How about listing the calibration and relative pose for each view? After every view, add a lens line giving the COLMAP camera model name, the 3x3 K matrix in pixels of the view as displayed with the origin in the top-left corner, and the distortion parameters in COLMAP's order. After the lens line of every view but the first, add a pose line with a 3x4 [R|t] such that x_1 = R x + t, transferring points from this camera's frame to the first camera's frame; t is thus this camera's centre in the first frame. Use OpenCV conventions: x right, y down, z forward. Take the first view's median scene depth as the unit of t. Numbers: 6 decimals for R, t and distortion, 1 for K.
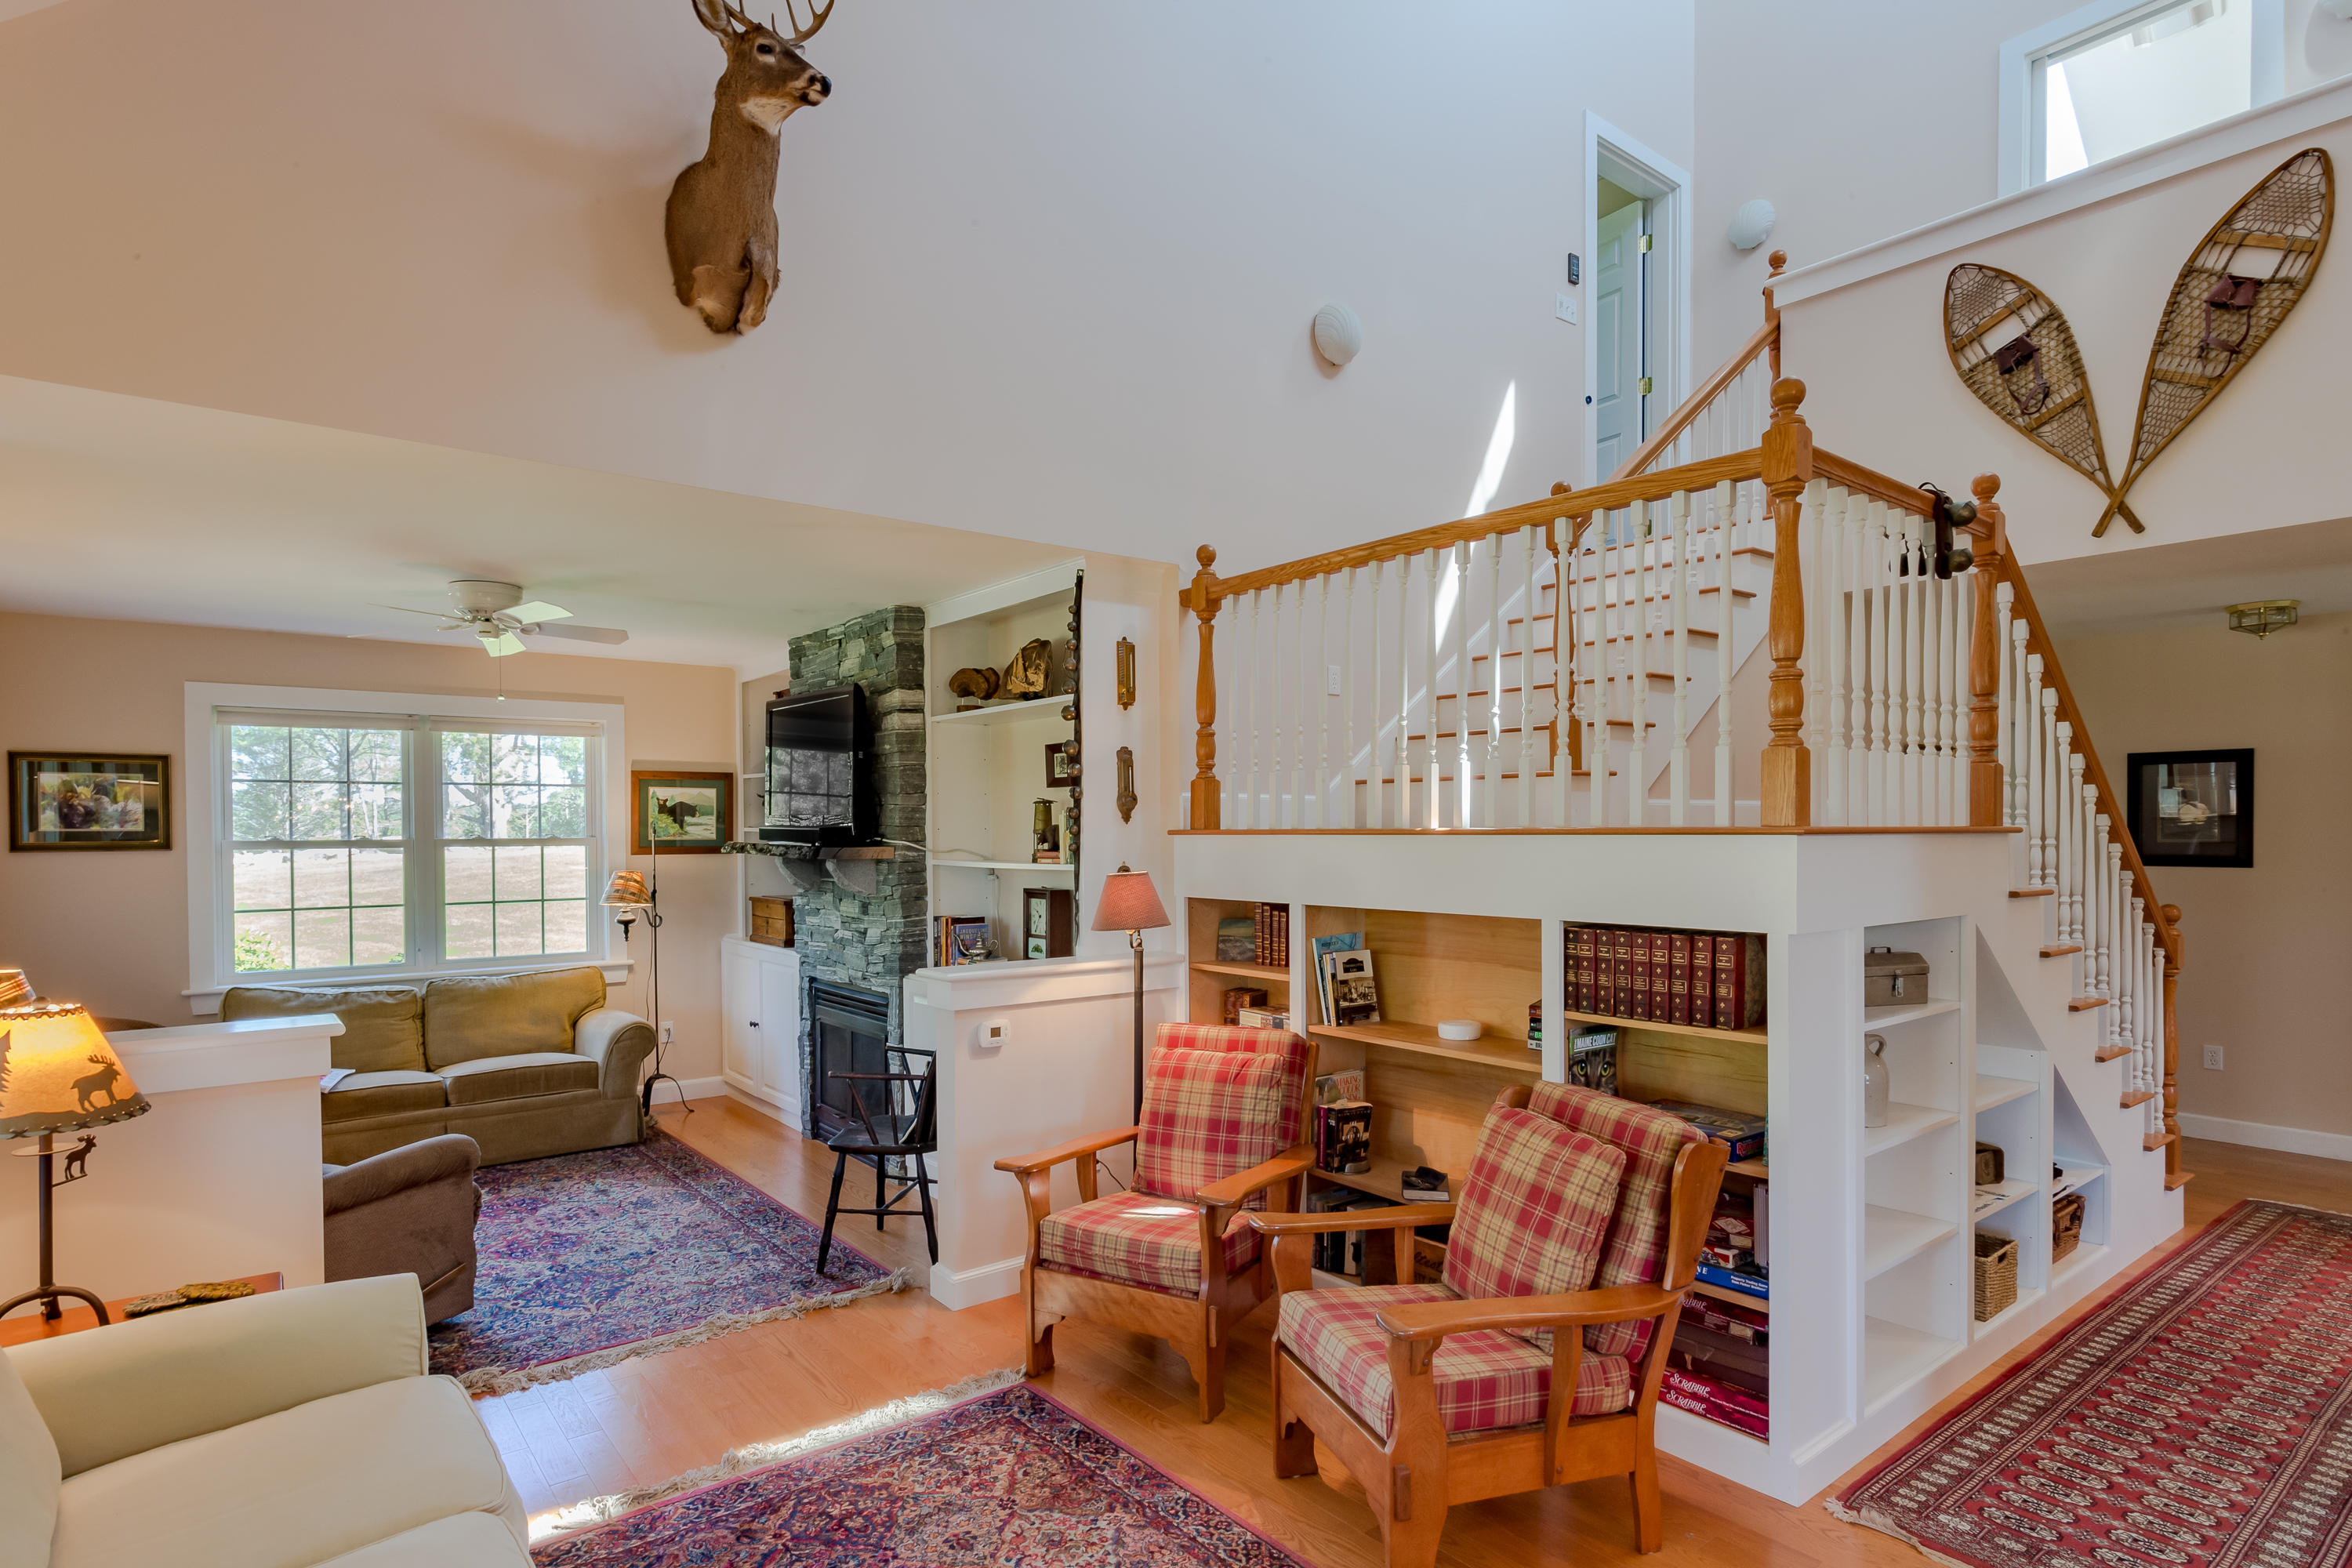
lens RADIAL K [[1237.7, 0, 1174.0], [0, 1237.7, 856.9], [0, 0, 1]] dist [-0.002715, -0.000123]
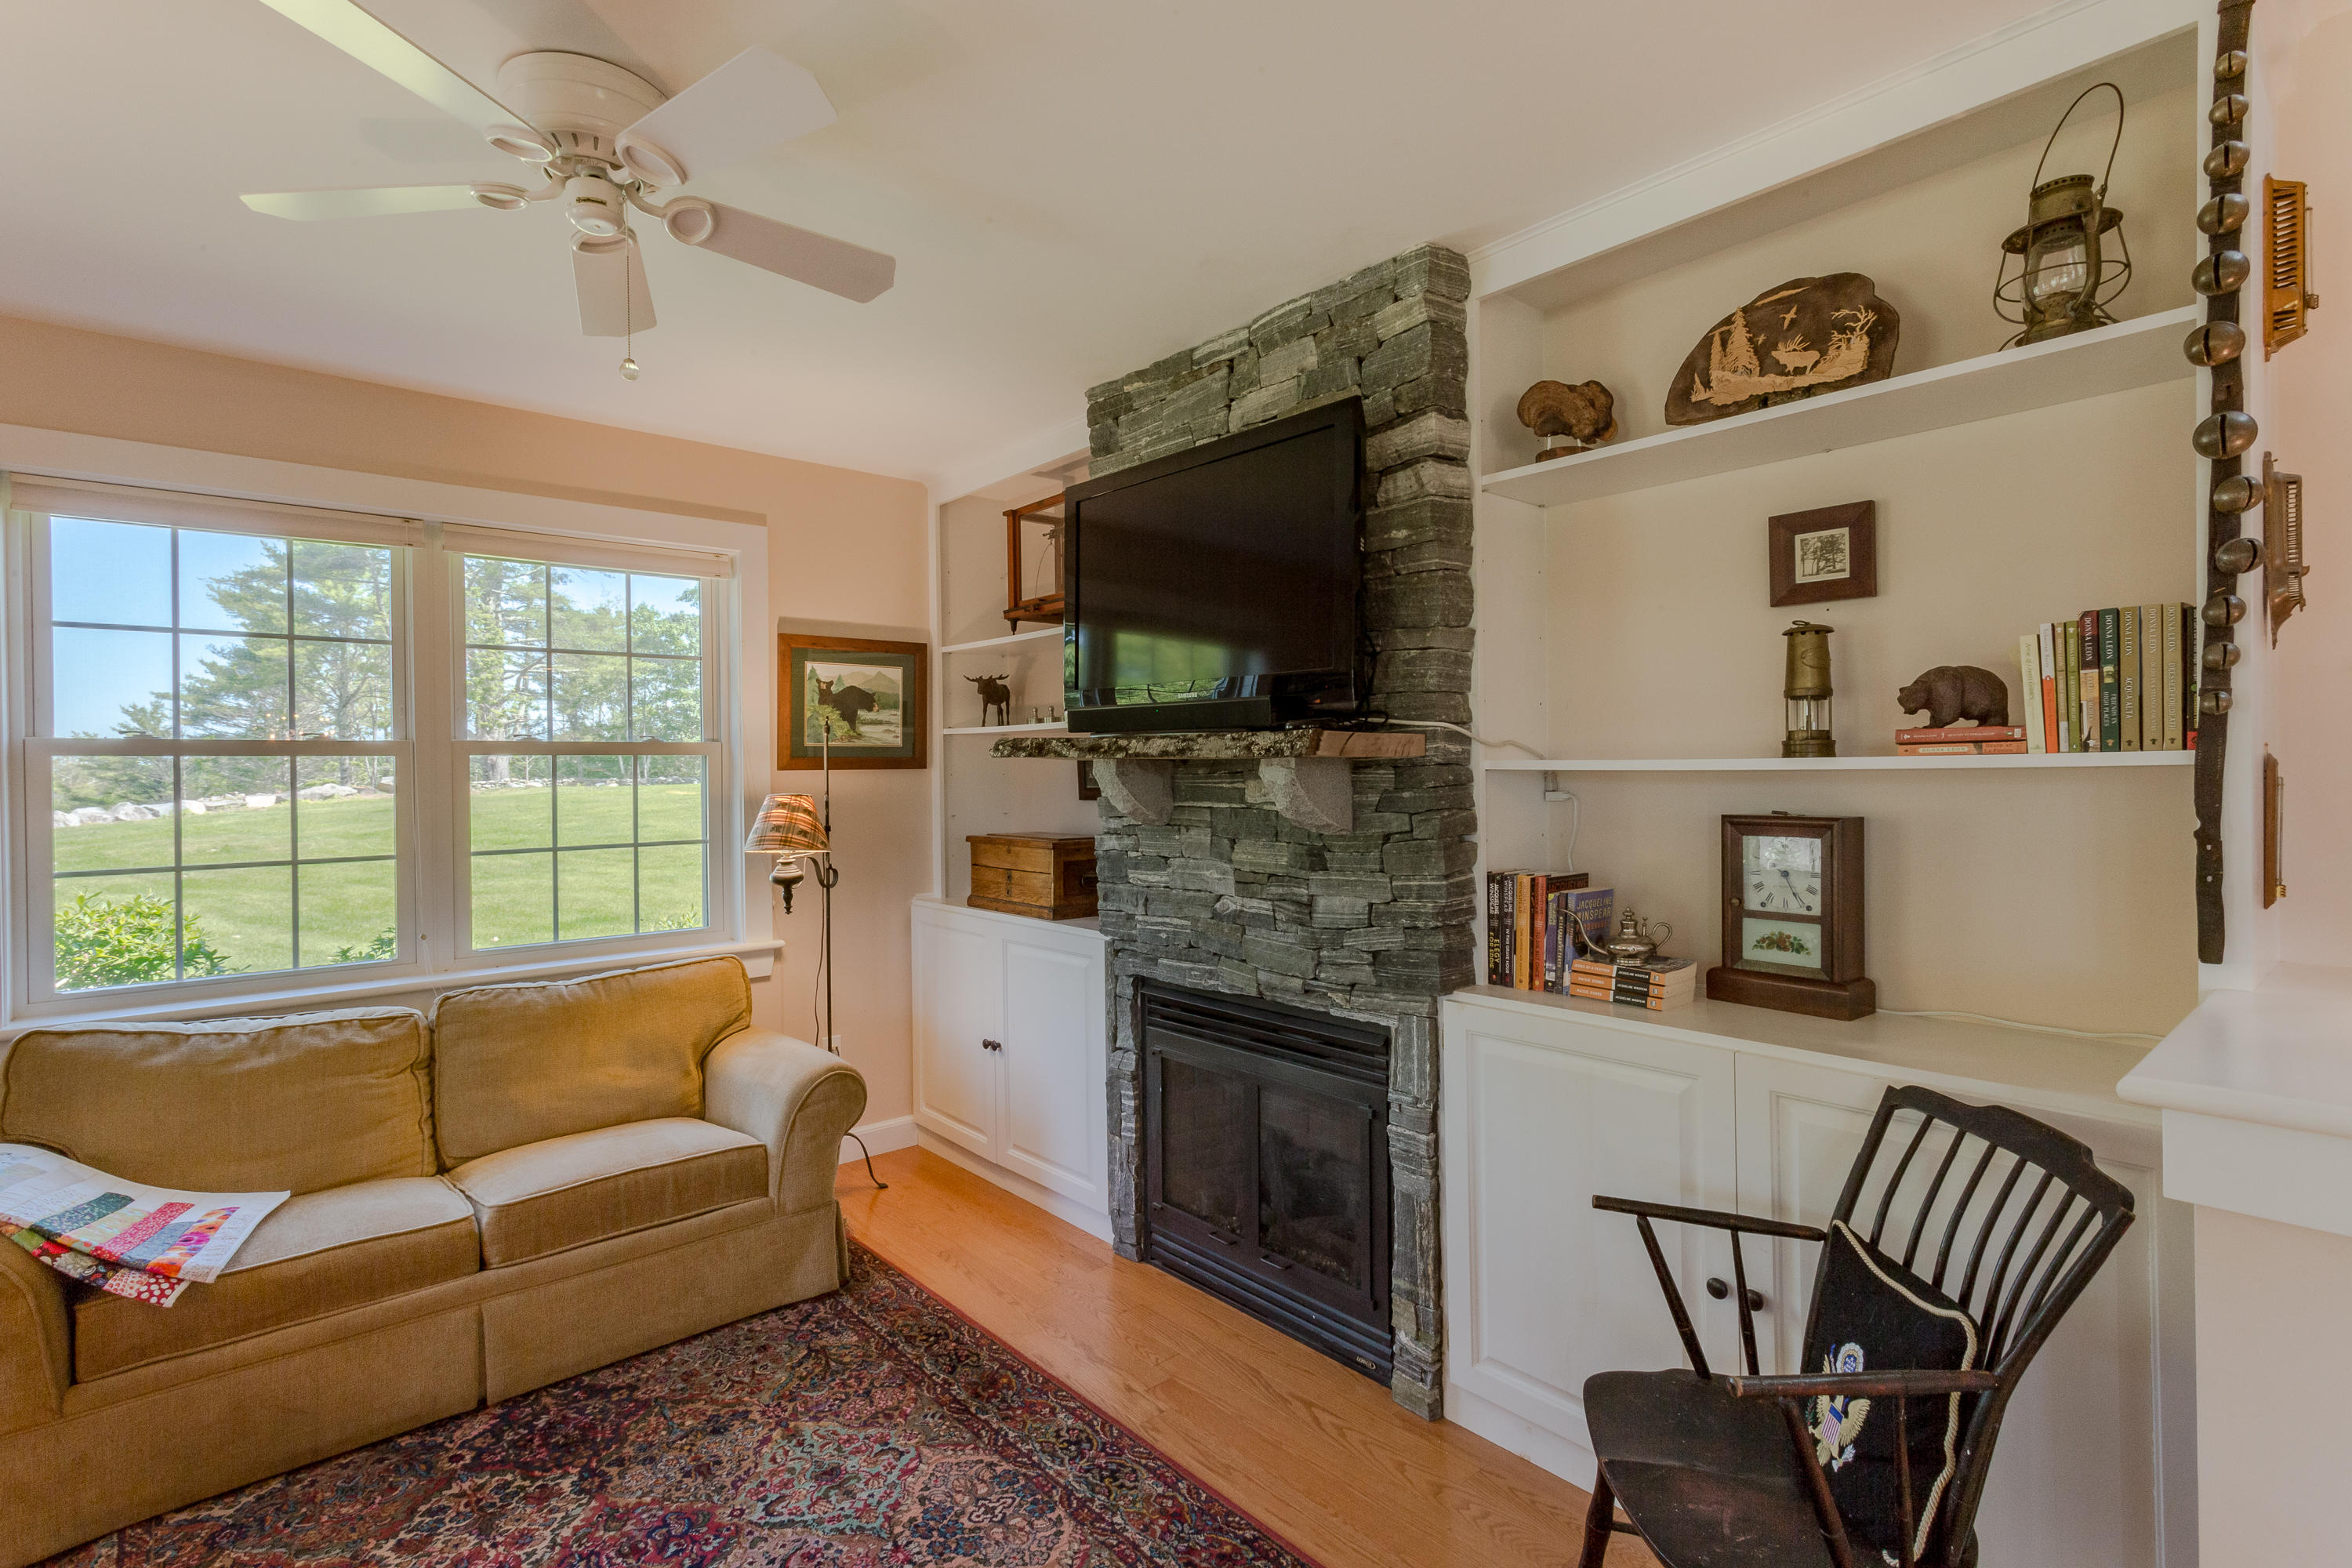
lens RADIAL K [[1099.0, 0, 1176.0], [0, 1099.0, 784.0], [0, 0, 1]] dist [0.001309, -0.000190]
pose [[0.998626, -0.007451, 0.051862, -0.304963], [0.007895, 0.999934, -0.008370, 0.012983], [-0.051797, 0.008768, 0.998619, 0.500135]]
